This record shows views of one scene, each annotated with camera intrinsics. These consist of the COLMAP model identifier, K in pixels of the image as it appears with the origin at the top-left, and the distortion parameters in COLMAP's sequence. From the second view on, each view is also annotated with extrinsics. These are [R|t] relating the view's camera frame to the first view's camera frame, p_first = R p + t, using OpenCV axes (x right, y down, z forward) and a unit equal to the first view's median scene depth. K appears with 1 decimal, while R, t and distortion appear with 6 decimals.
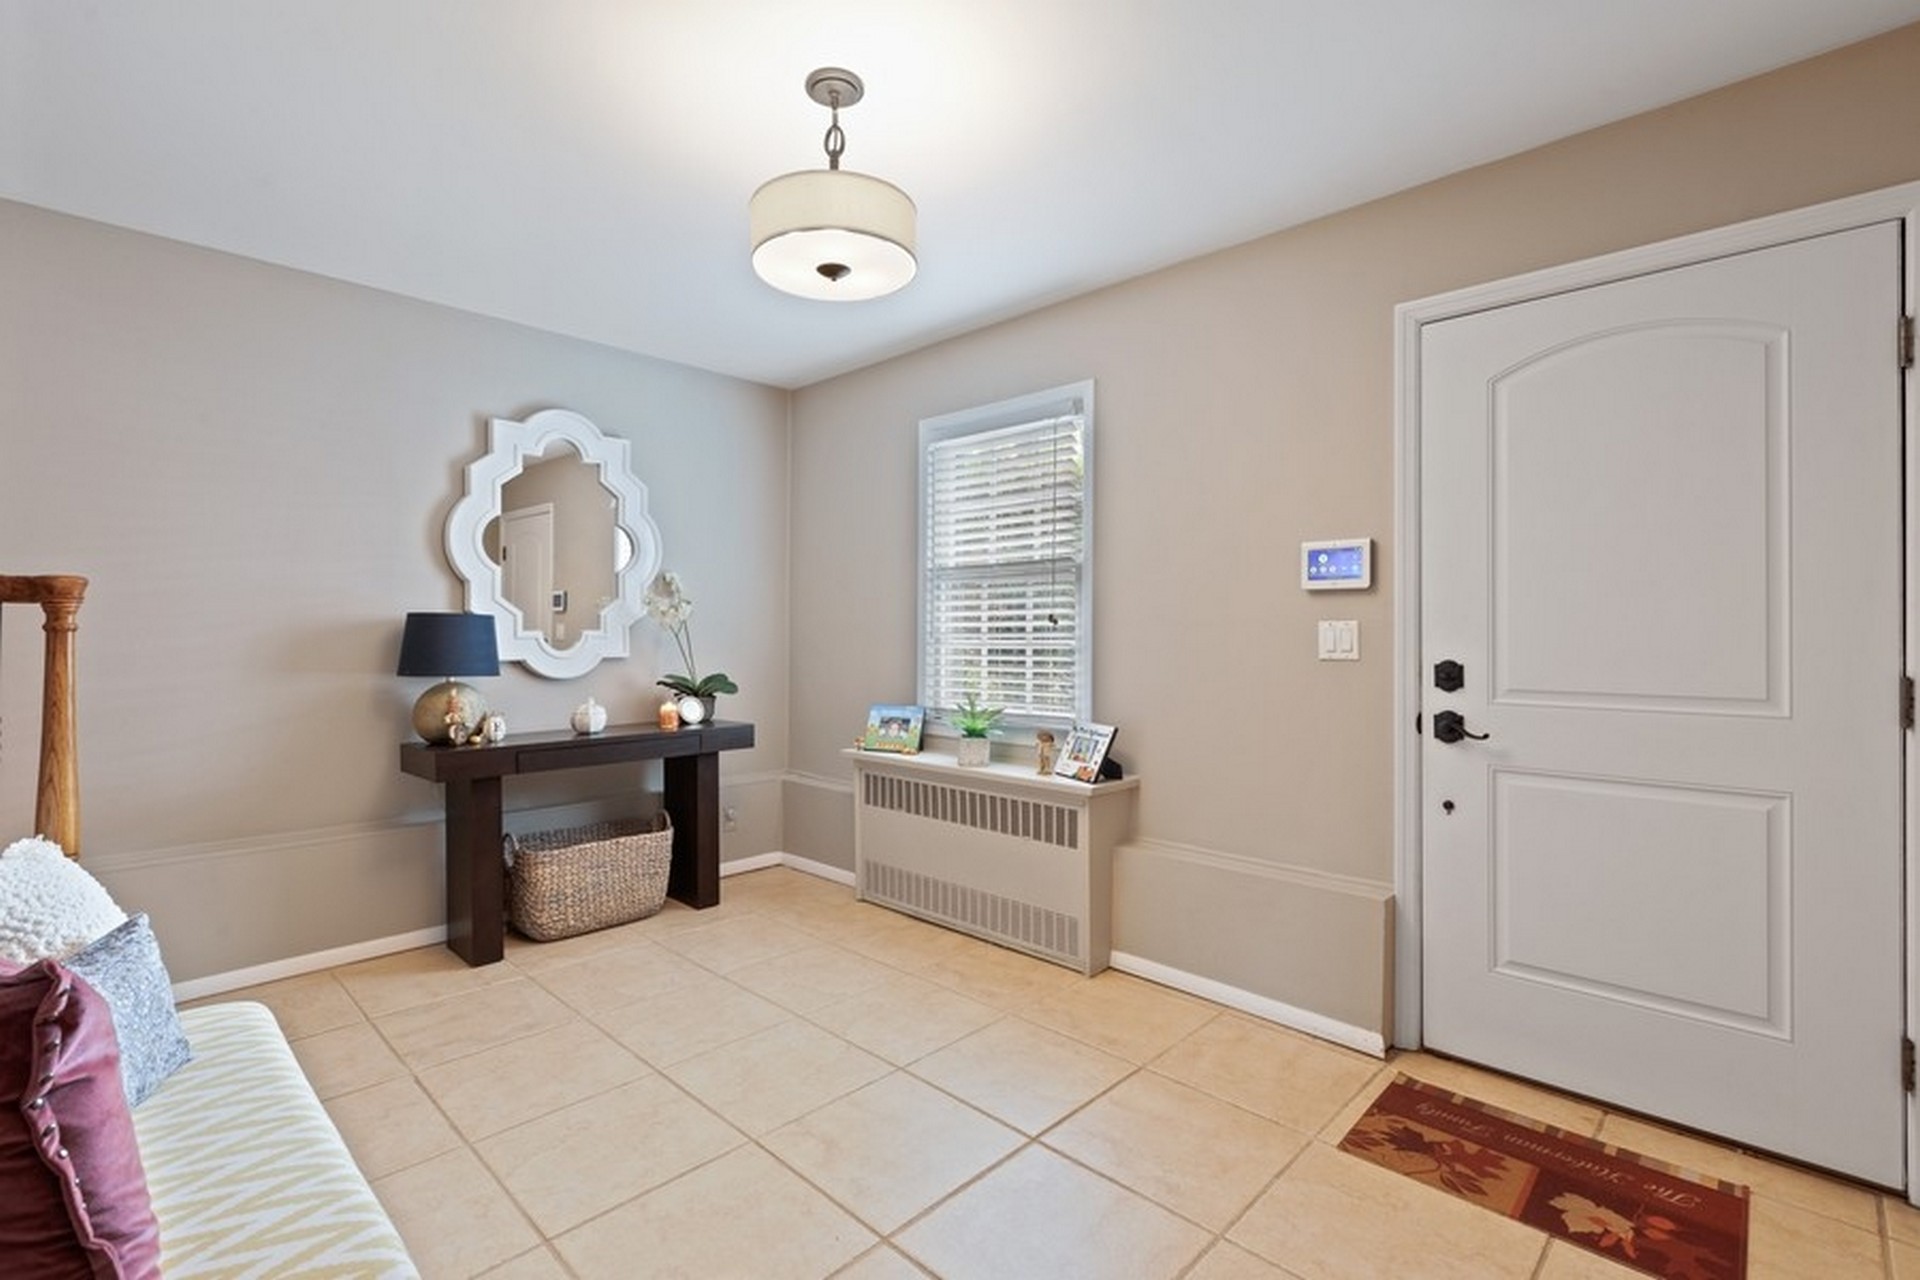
lens RADIAL K [[869.7, 0, 959.5], [0, 869.7, 627.6], [0, 0, 1]] dist [0.003399, -0.000443]
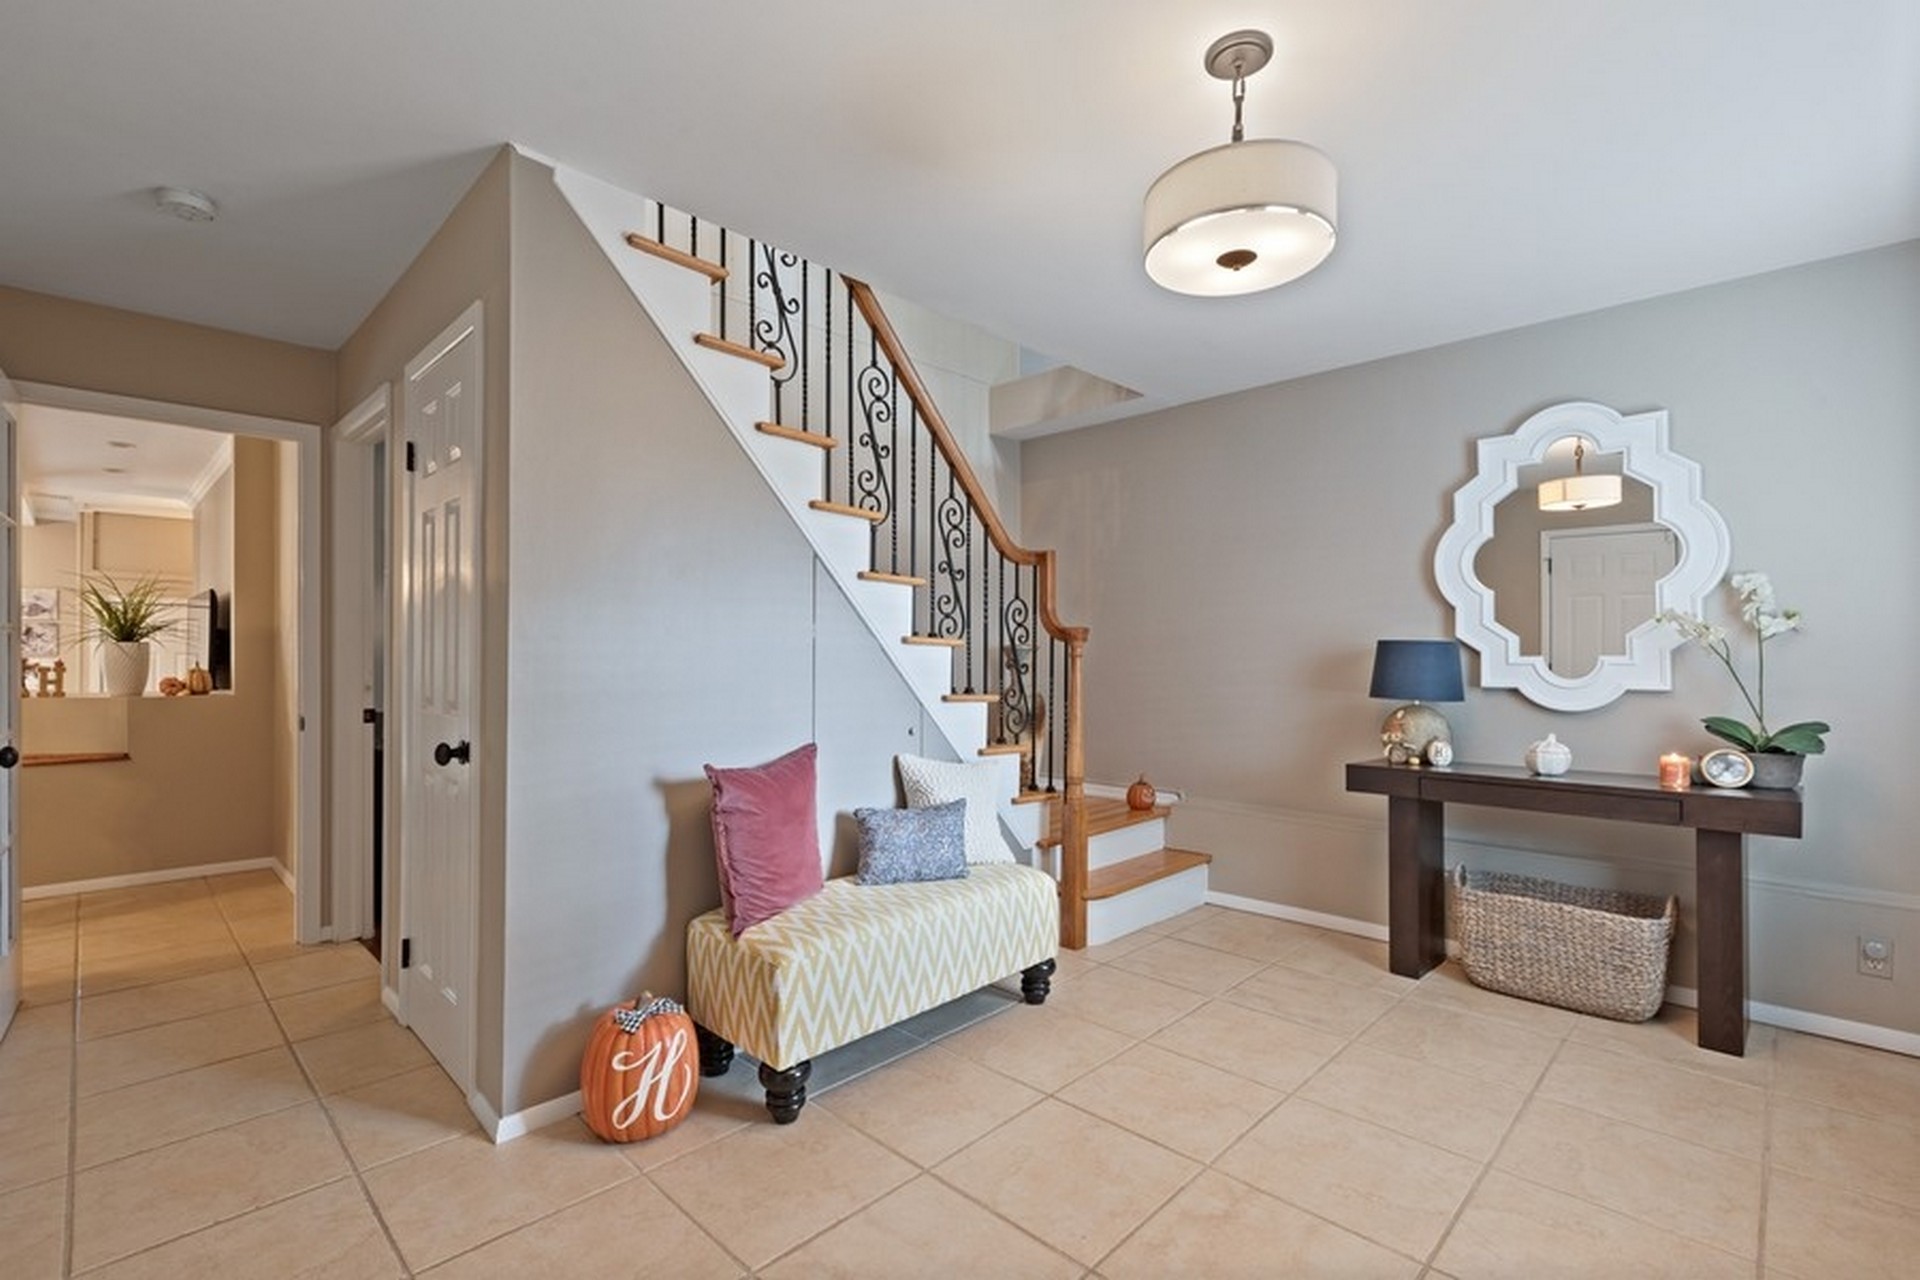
lens RADIAL K [[869.7, 0, 959.5], [0, 869.7, 654.8], [0, 0, 1]] dist [0.003399, -0.000443]
pose [[-0.011854, -0.000296, -0.999930, 0.467116], [0.005642, 0.999984, -0.000363, -0.000944], [0.999914, -0.005646, -0.011852, 0.443794]]
